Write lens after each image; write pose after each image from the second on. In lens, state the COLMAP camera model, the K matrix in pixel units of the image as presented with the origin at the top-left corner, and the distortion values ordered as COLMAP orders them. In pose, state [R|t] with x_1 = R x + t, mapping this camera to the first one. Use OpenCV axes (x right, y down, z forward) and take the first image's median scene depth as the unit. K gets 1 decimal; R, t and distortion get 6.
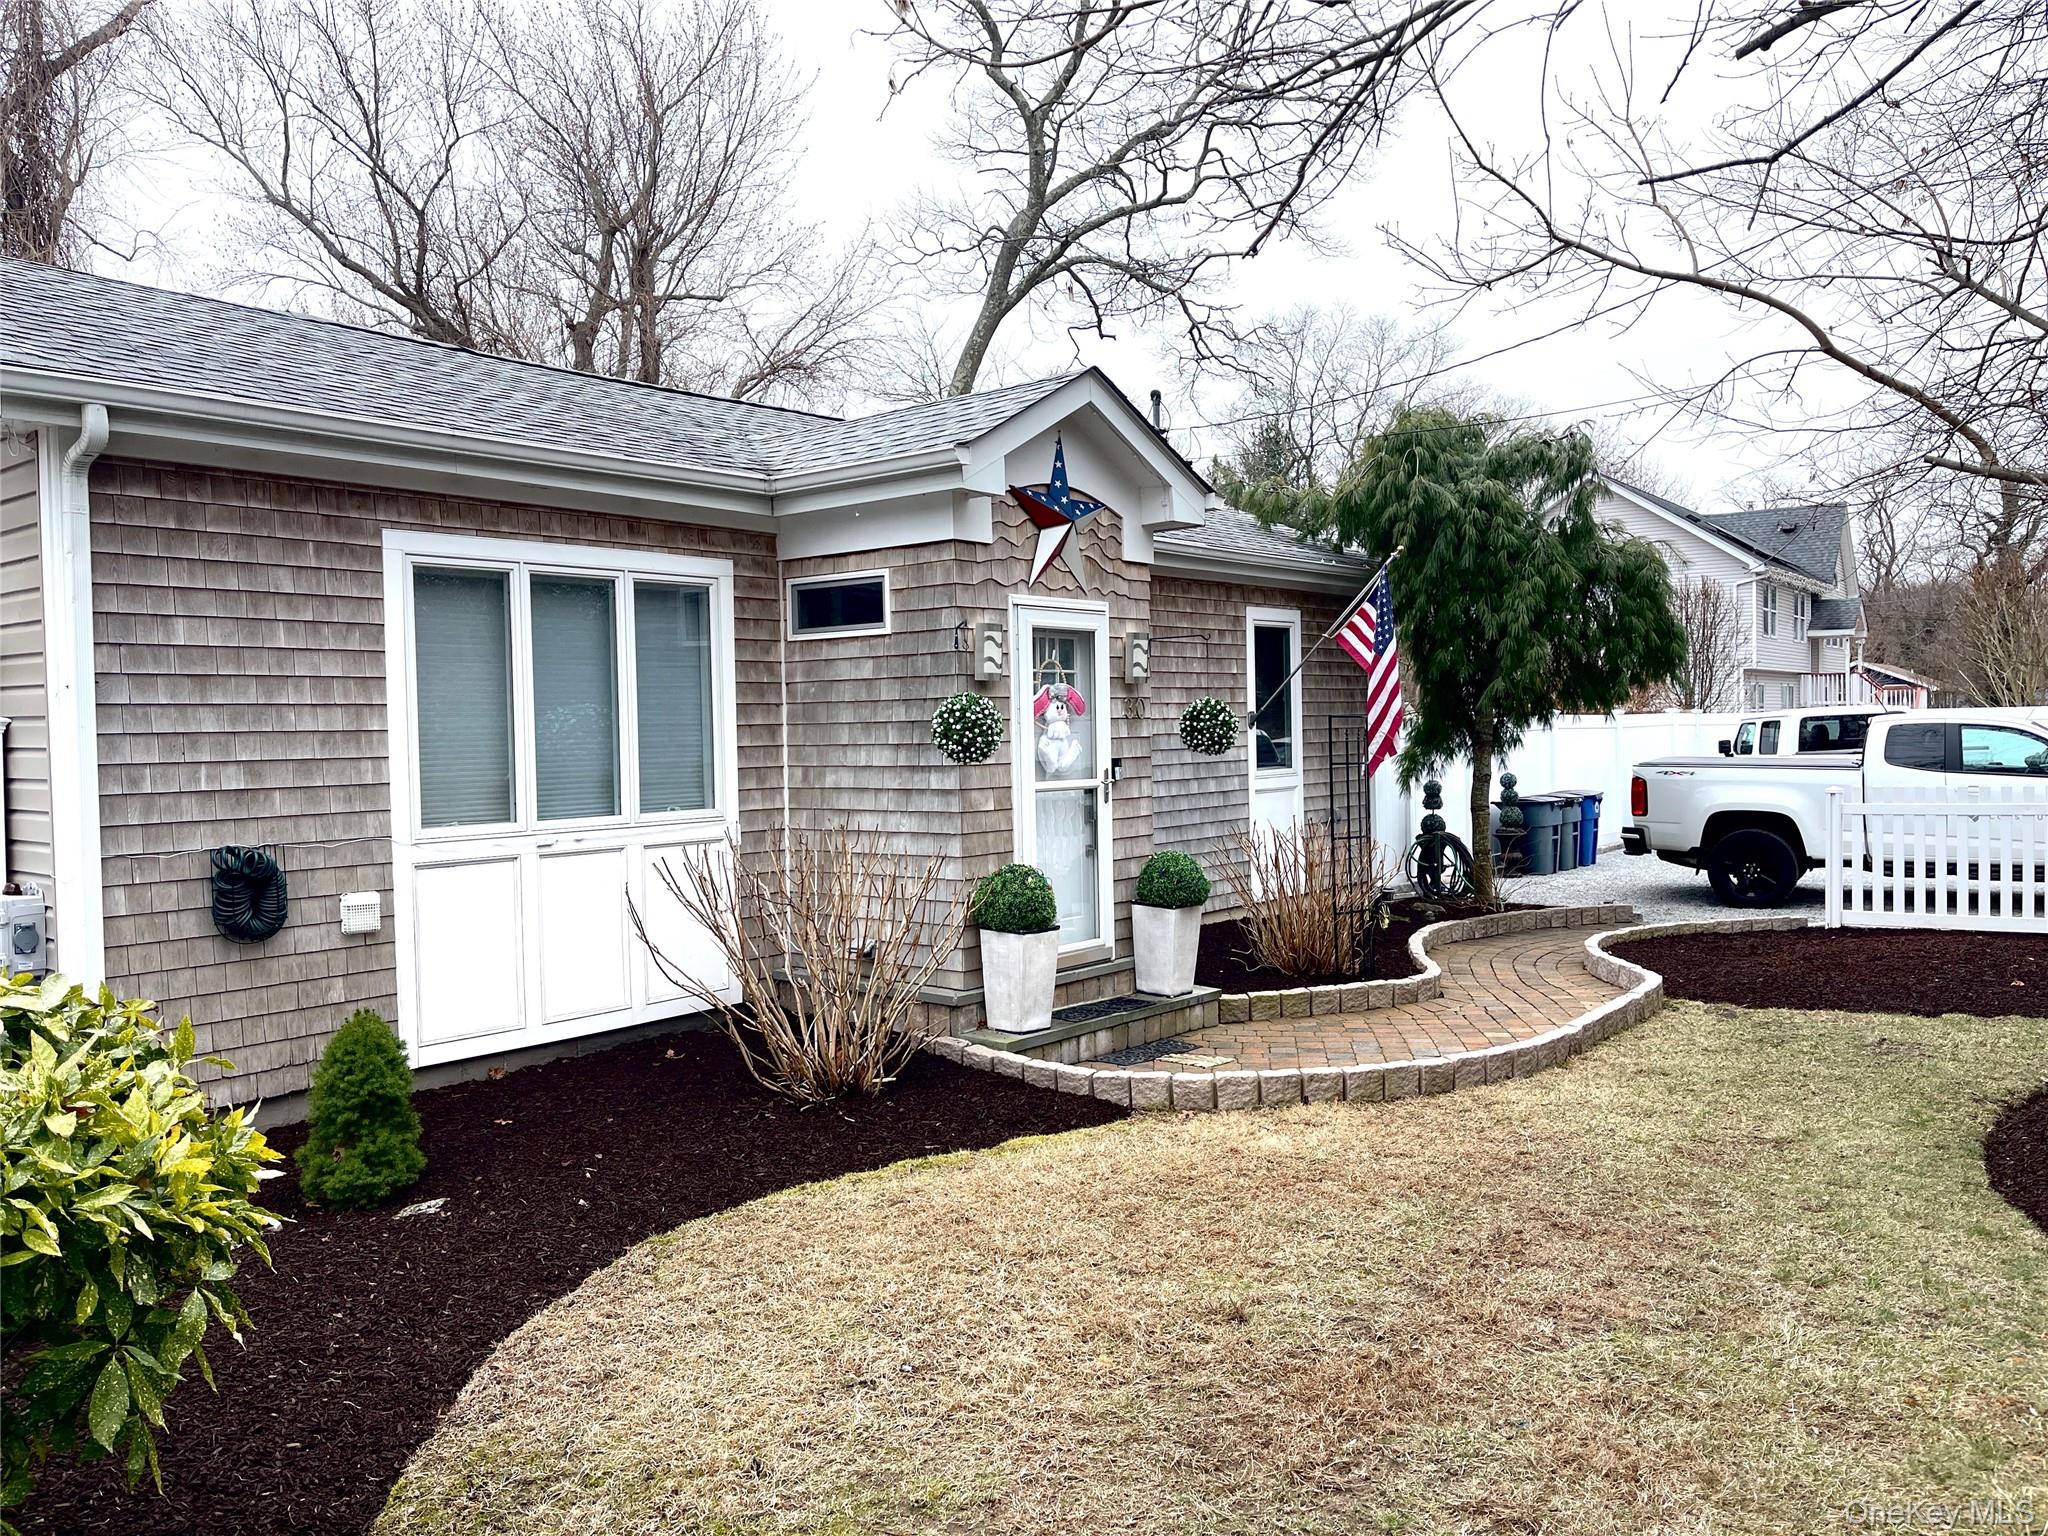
lens RADIAL K [[1538.7, 0, 1033.5], [0, 1538.7, 758.4], [0, 0, 1]] dist [0.049558, -0.057066]
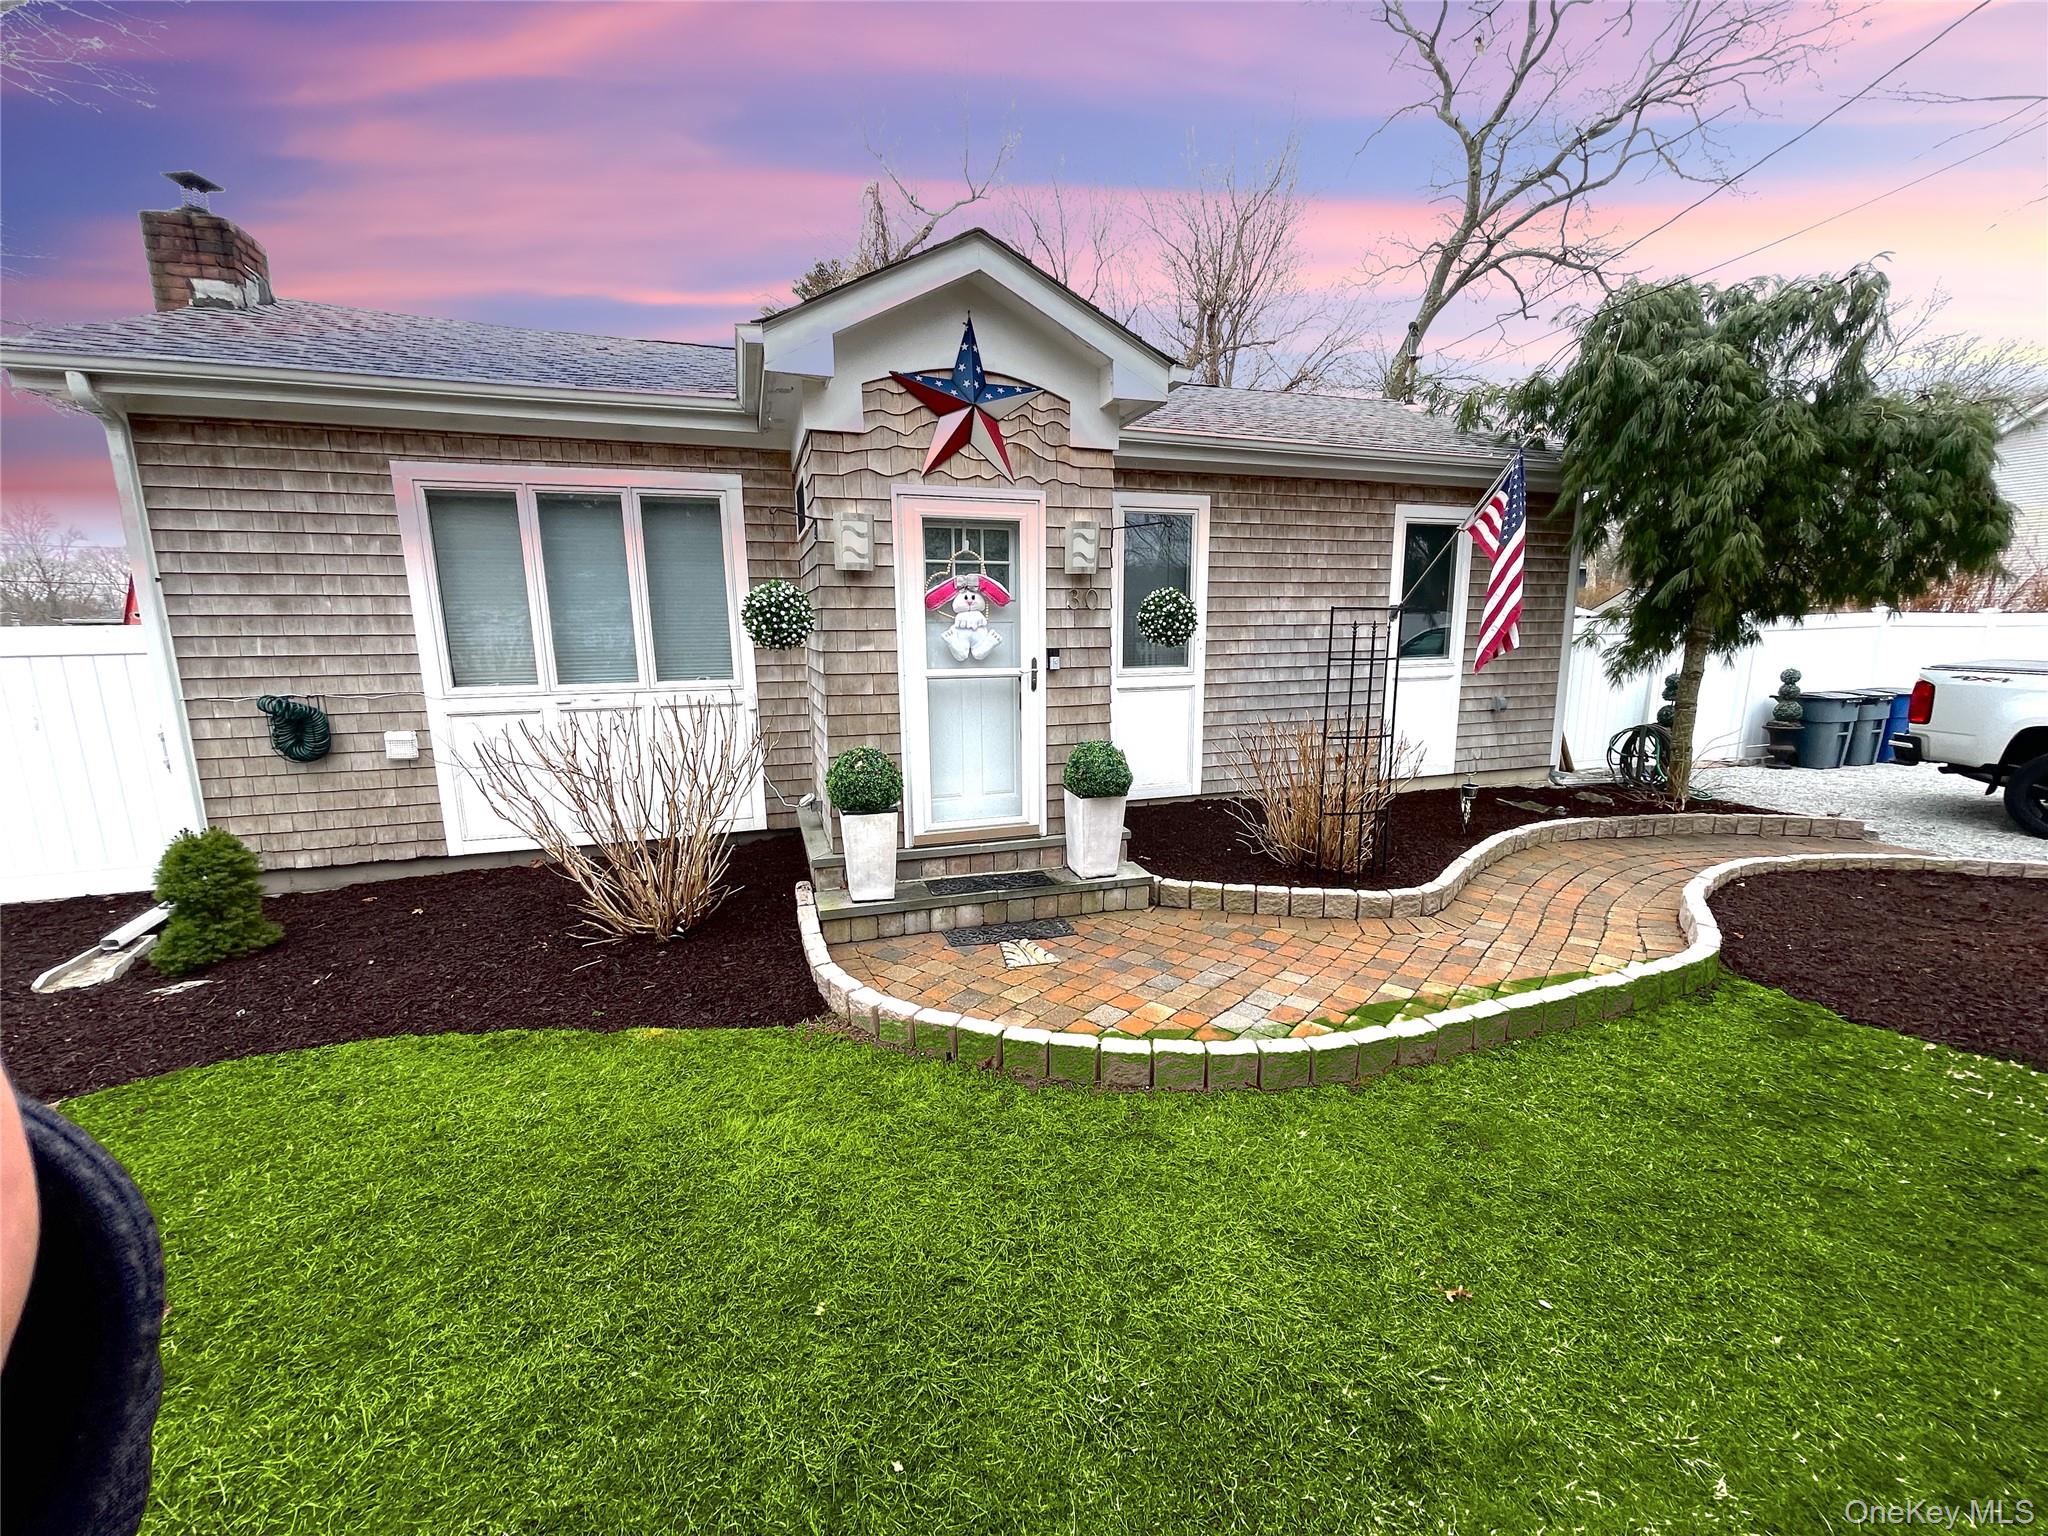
lens RADIAL K [[820.8, 0, 1012.2], [0, 820.8, 782.9], [0, 0, 1]] dist [-0.007247, 0.001429]
pose [[0.843642, 0.113692, -0.524732, 0.331823], [-0.019304, 0.983114, 0.181972, -0.010678], [0.536560, -0.143389, 0.831591, 0.511255]]
